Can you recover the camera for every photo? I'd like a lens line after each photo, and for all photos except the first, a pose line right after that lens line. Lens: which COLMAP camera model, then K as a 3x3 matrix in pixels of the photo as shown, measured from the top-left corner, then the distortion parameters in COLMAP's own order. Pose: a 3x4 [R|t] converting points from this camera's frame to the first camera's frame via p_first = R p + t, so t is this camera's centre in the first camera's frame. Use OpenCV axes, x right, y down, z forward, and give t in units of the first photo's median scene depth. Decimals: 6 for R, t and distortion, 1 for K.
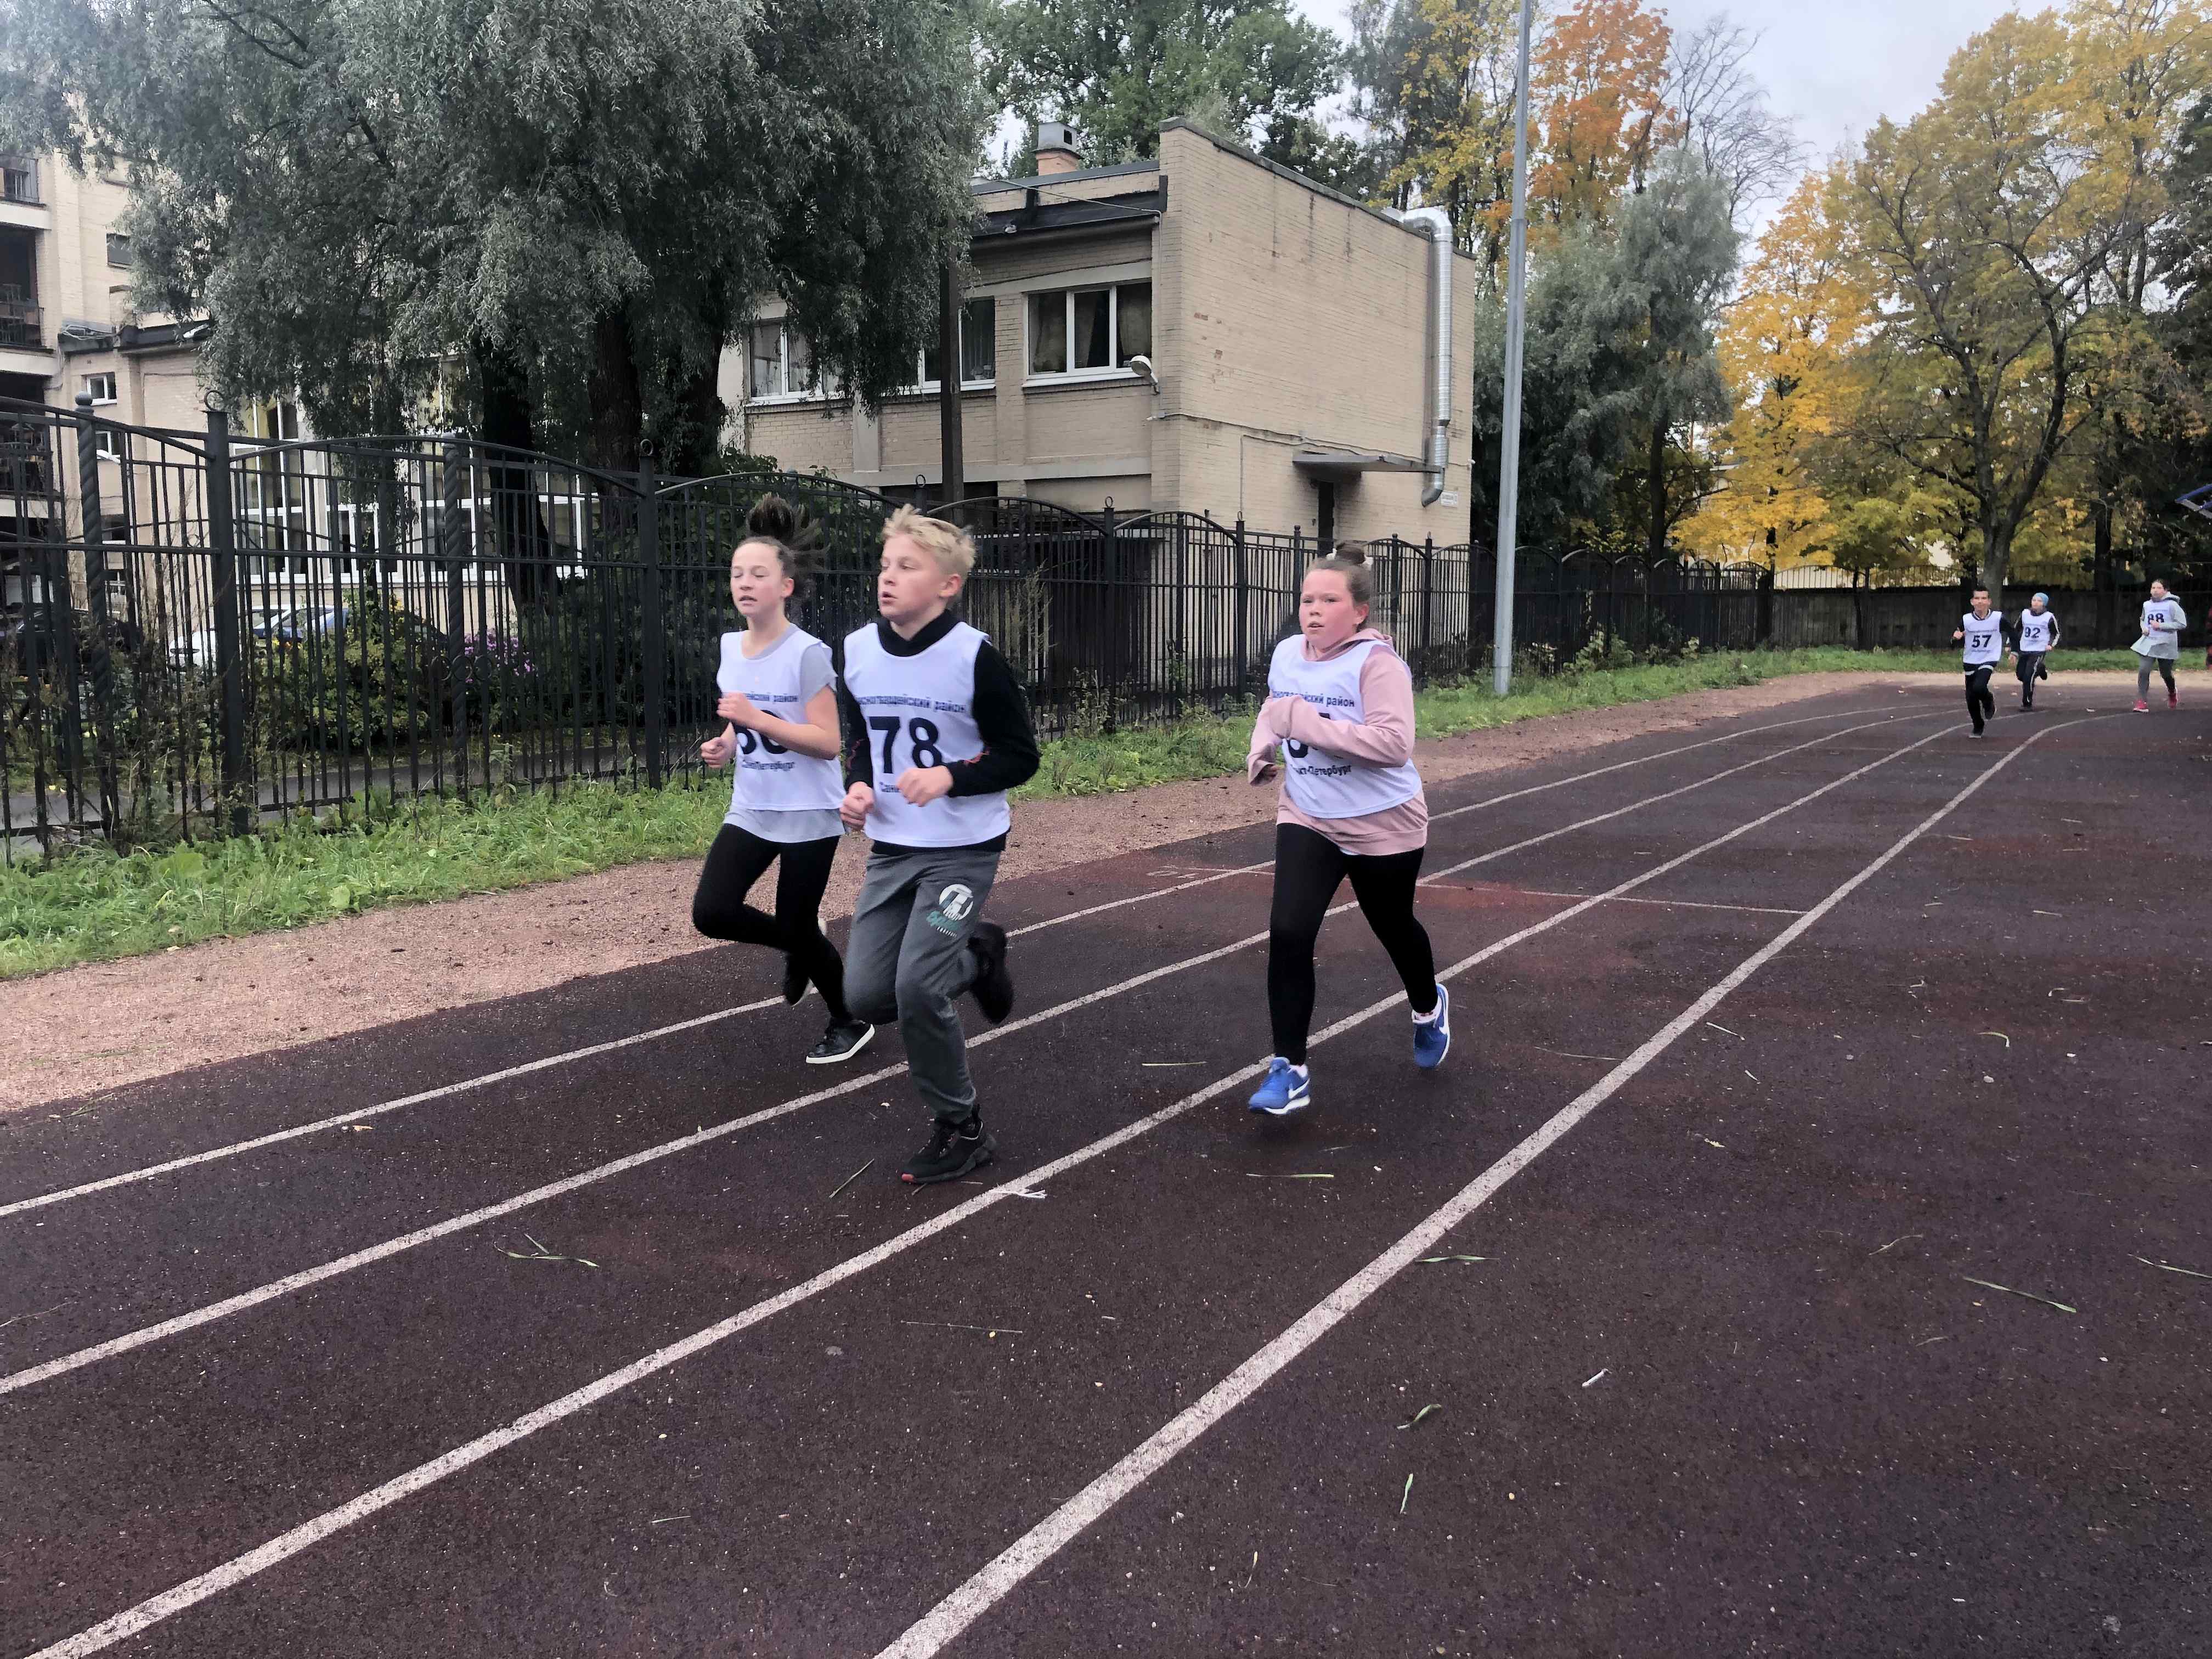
lens RADIAL K [[1832.5, 0, 1107.4], [0, 1832.5, 823.3], [0, 0, 1]] dist [-0.001277, 0.026846]
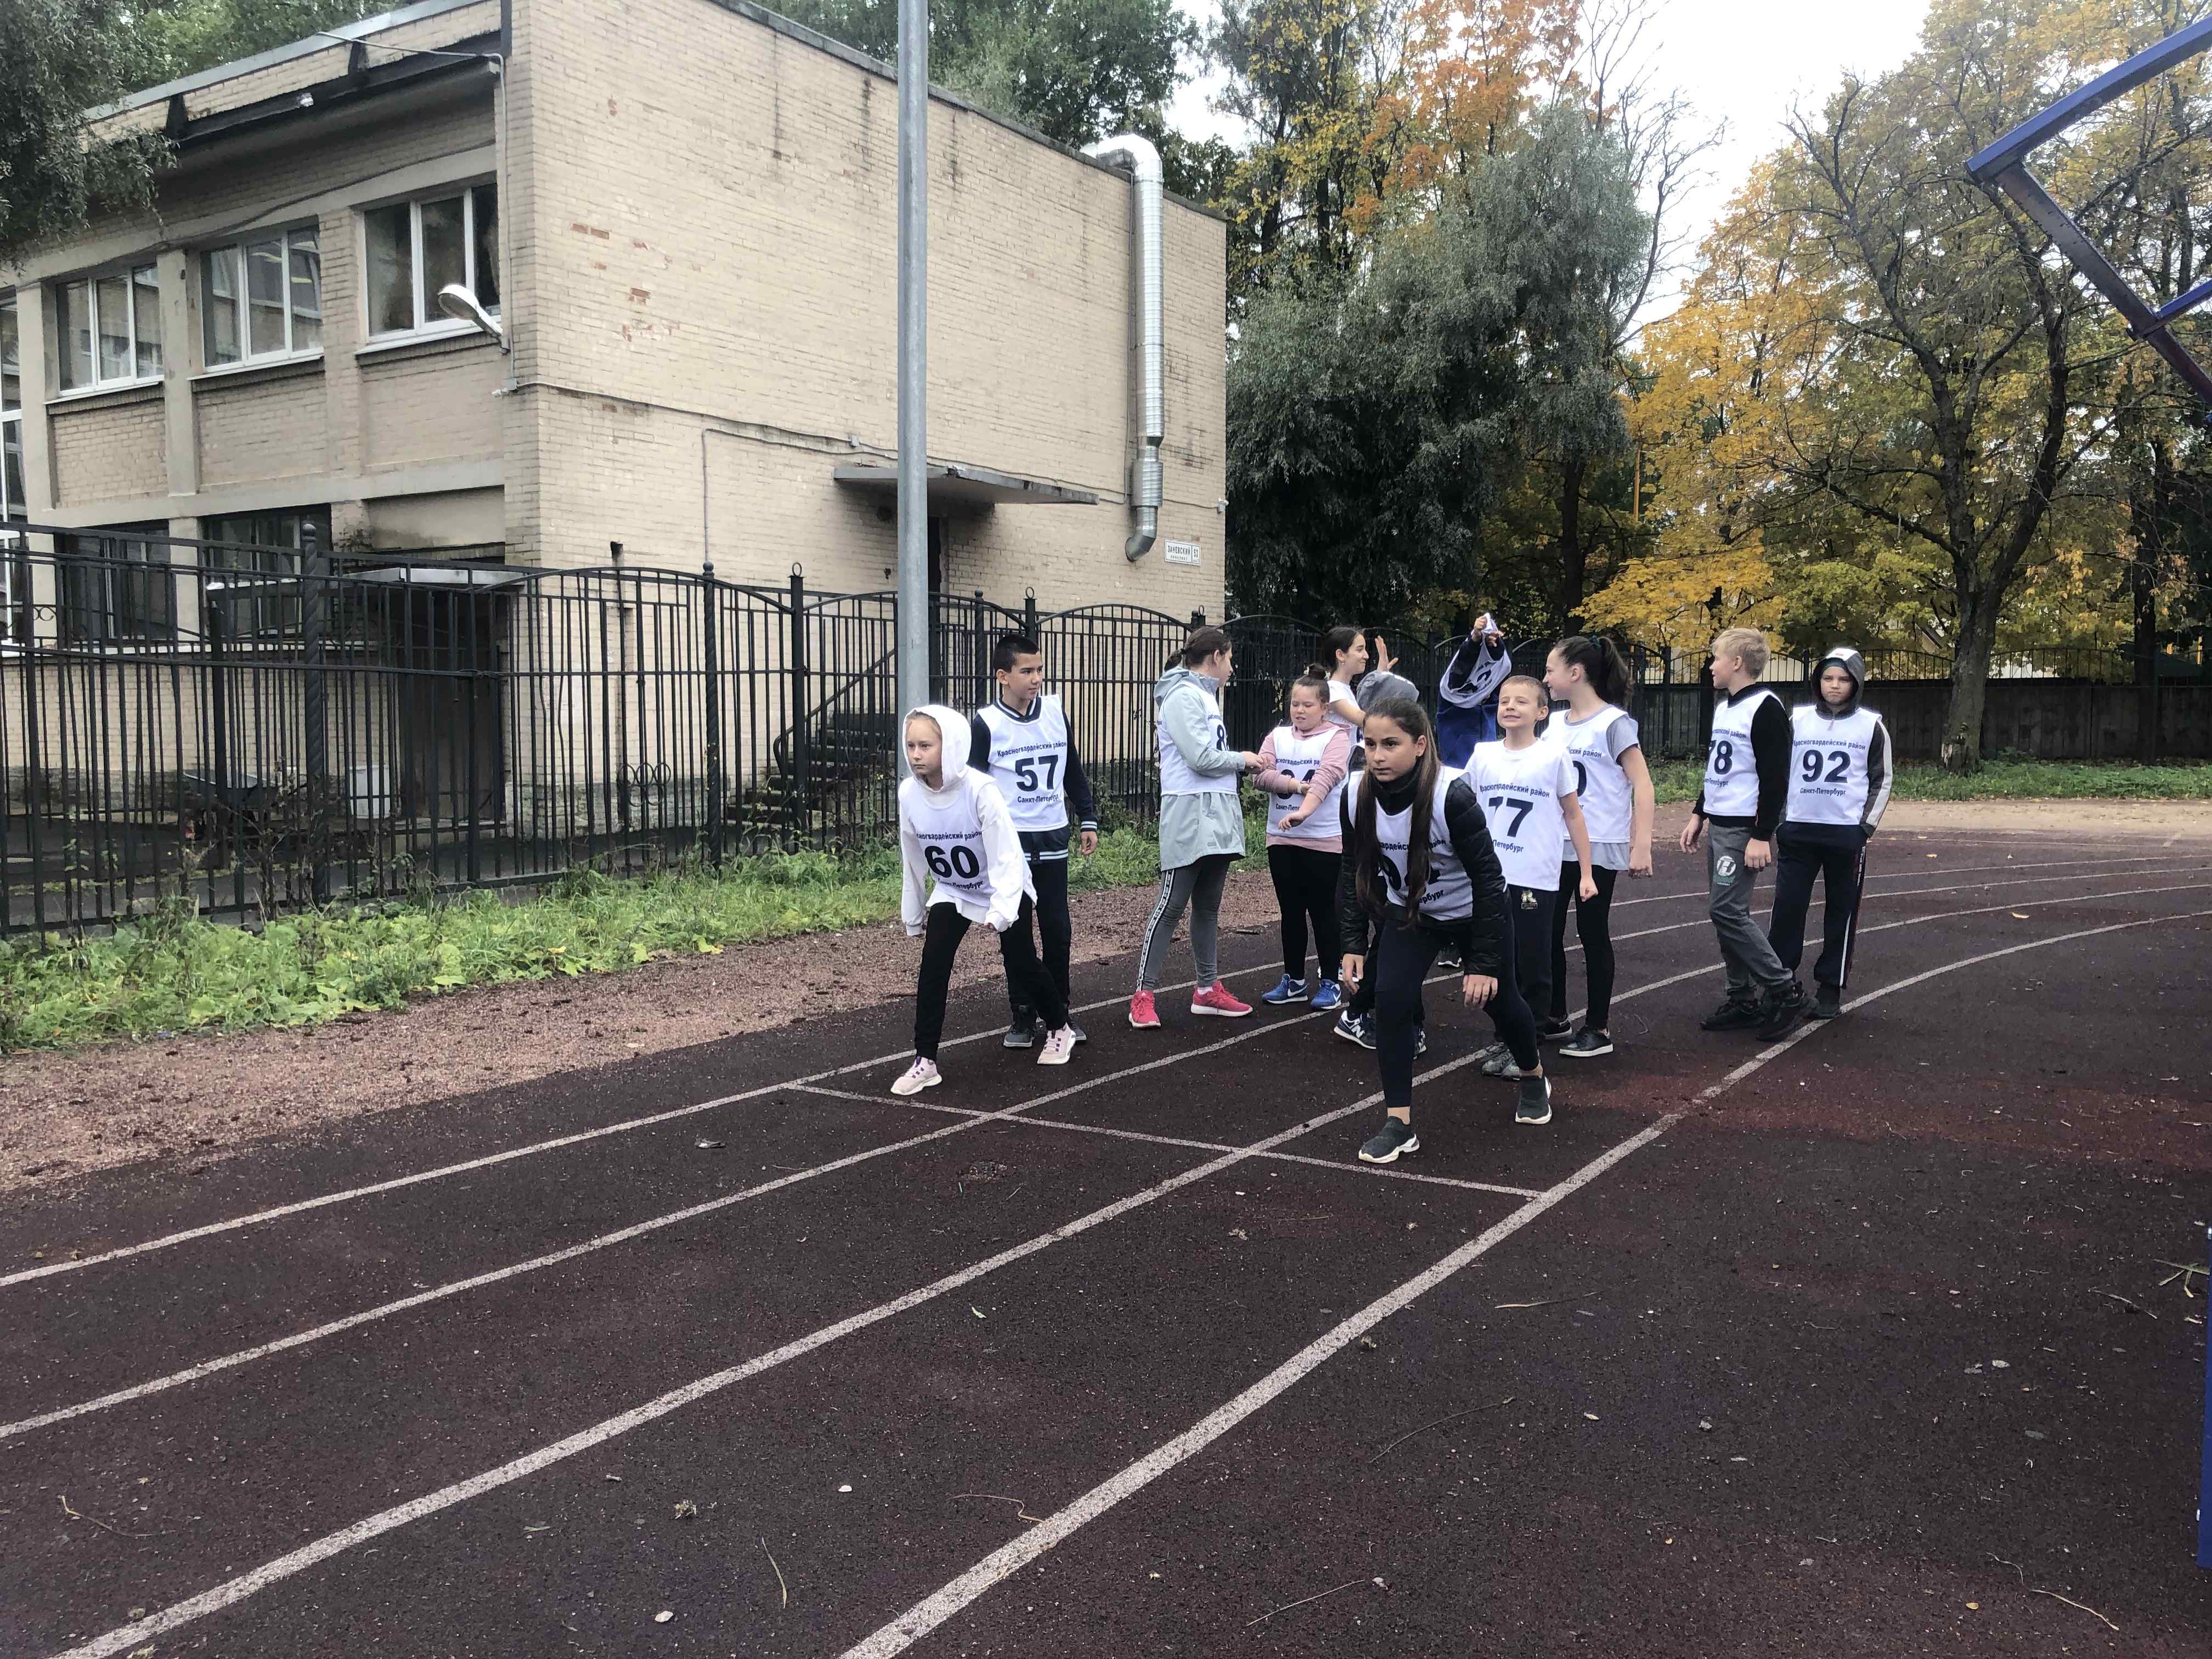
lens RADIAL K [[1833.8, 0, 1104.9], [0, 1833.8, 841.1], [0, 0, 1]] dist [0.006300, 0.004278]
pose [[0.999206, 0.004023, -0.039650, 0.223437], [-0.005792, 0.998988, -0.044595, -0.040728], [0.039430, 0.044789, 0.998218, 0.359433]]
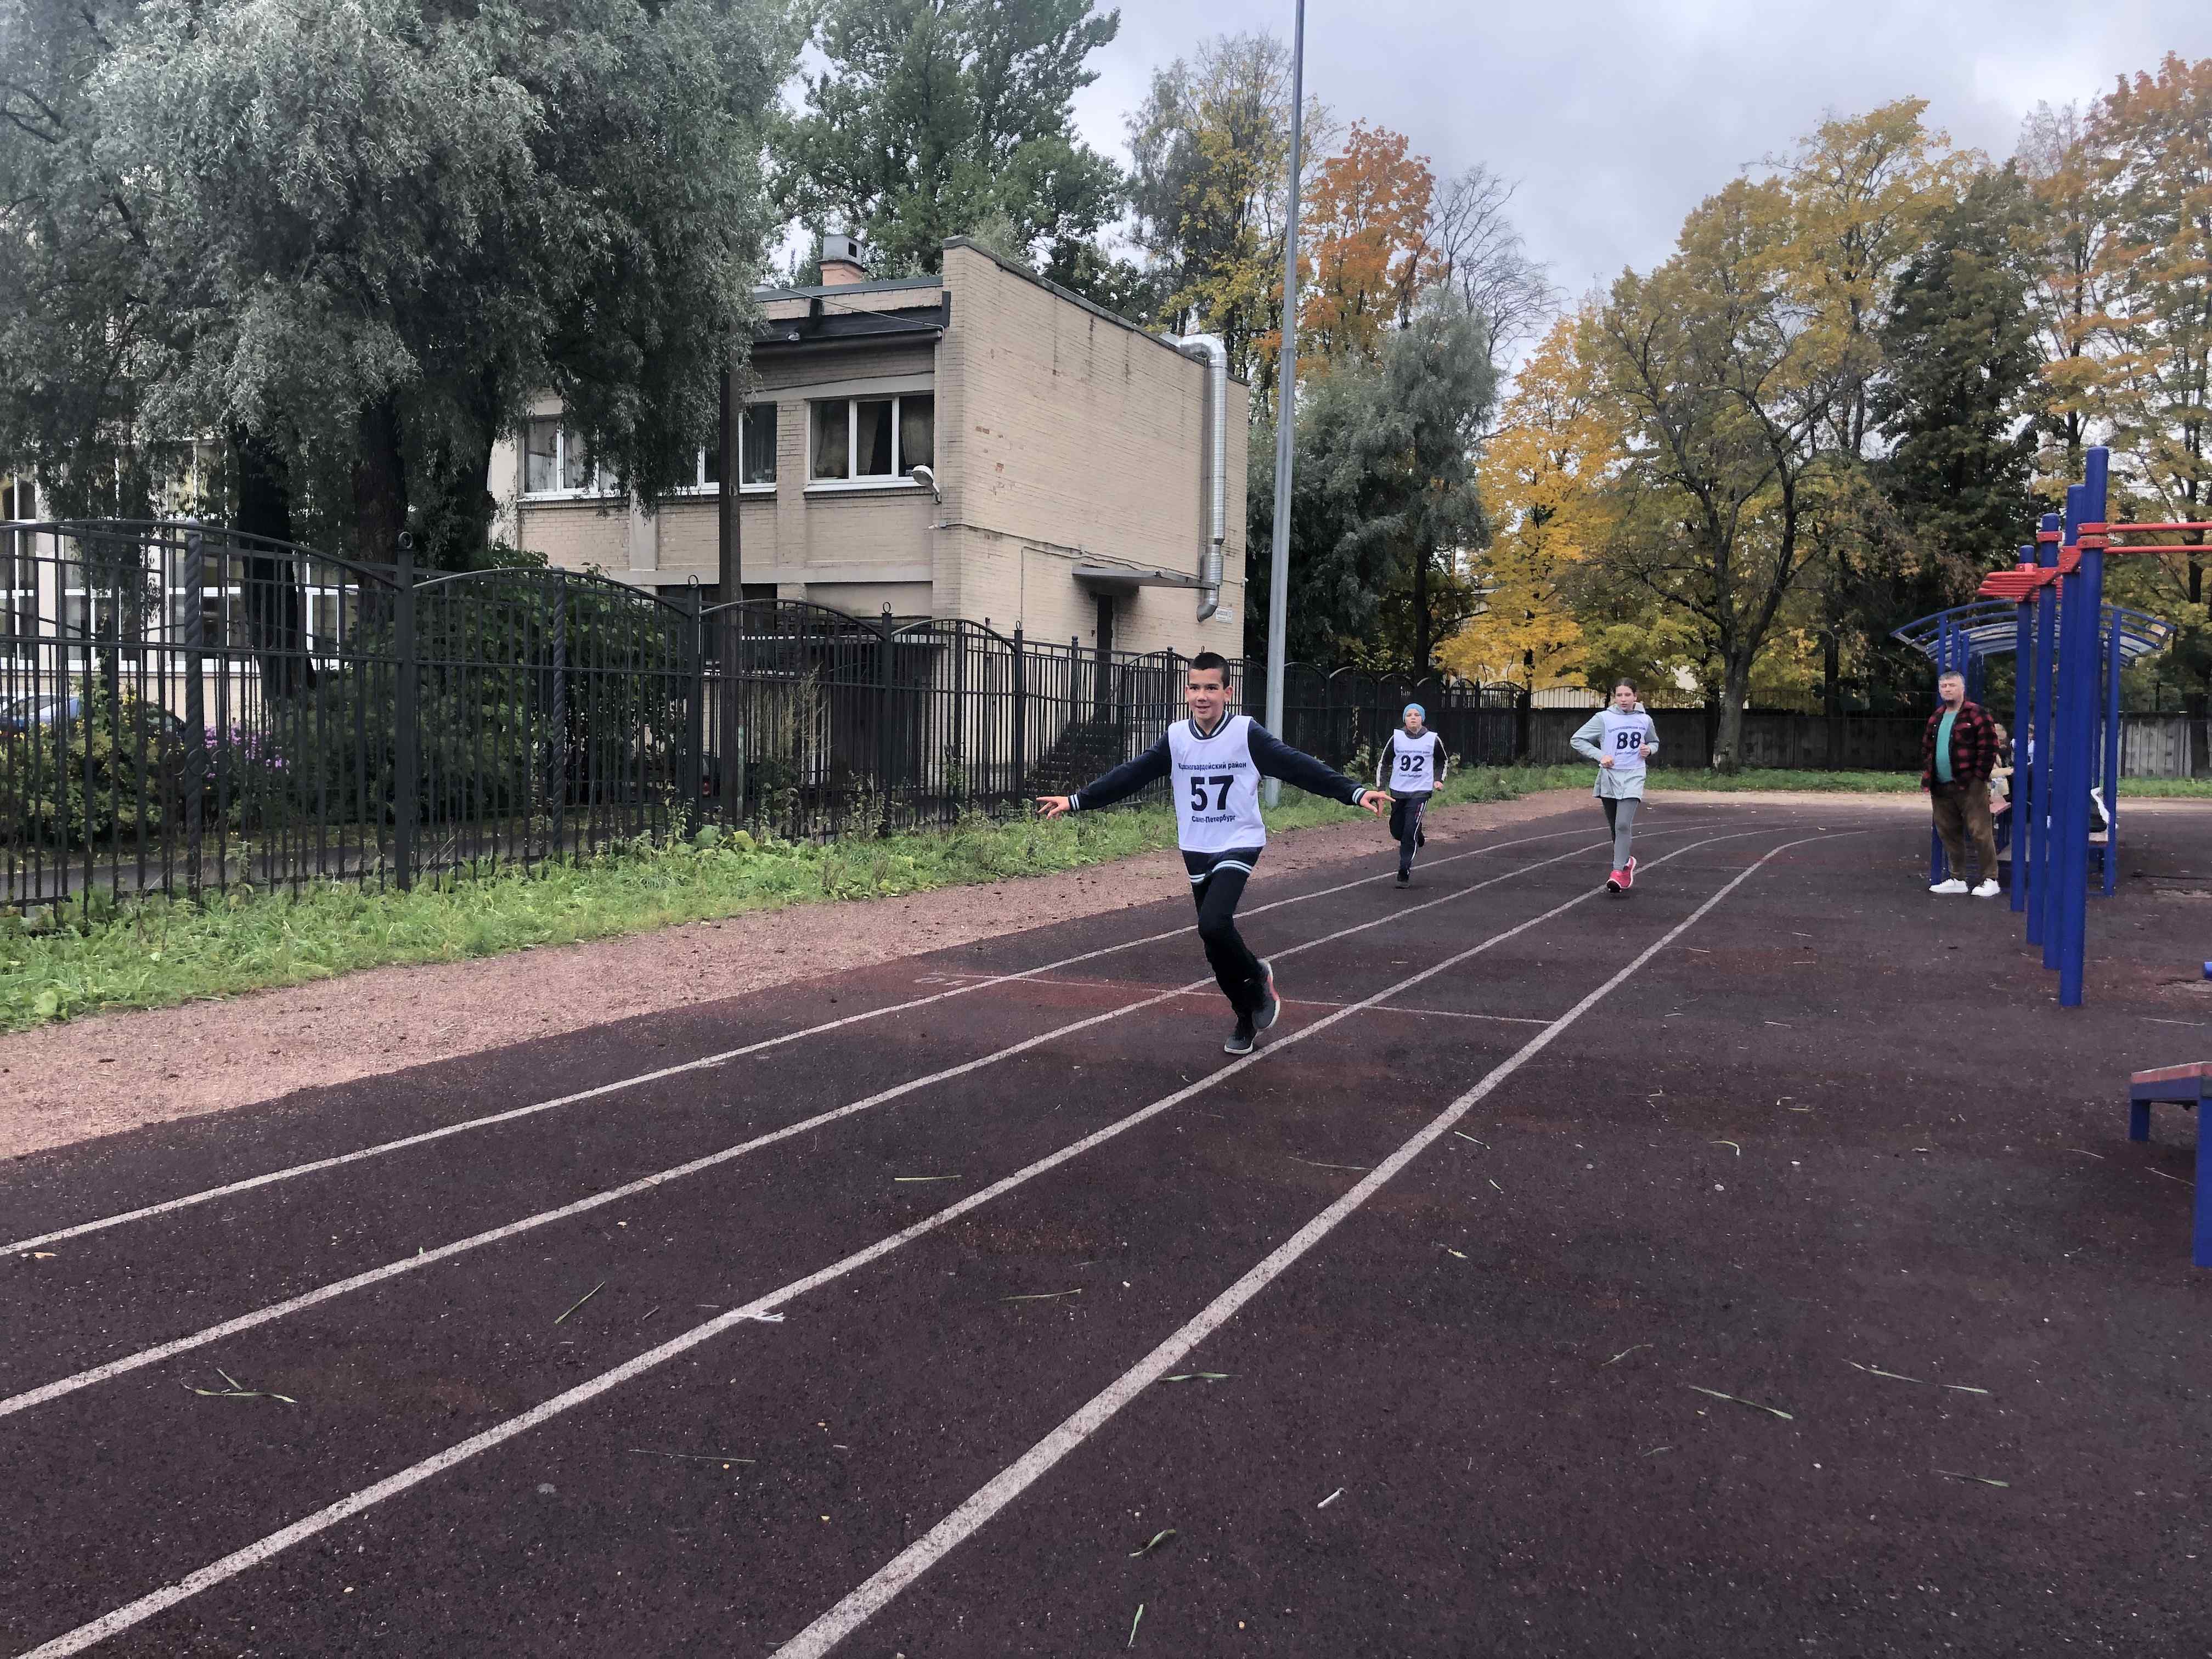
lens RADIAL K [[1828.3, 0, 1082.8], [0, 1828.3, 820.1], [0, 0, 1]] dist [0.016411, -0.003669]
pose [[0.994308, 0.013977, 0.105621, 0.002191], [-0.007680, 0.998181, -0.059789, -0.000306], [-0.106265, 0.058637, 0.992607, 0.000824]]
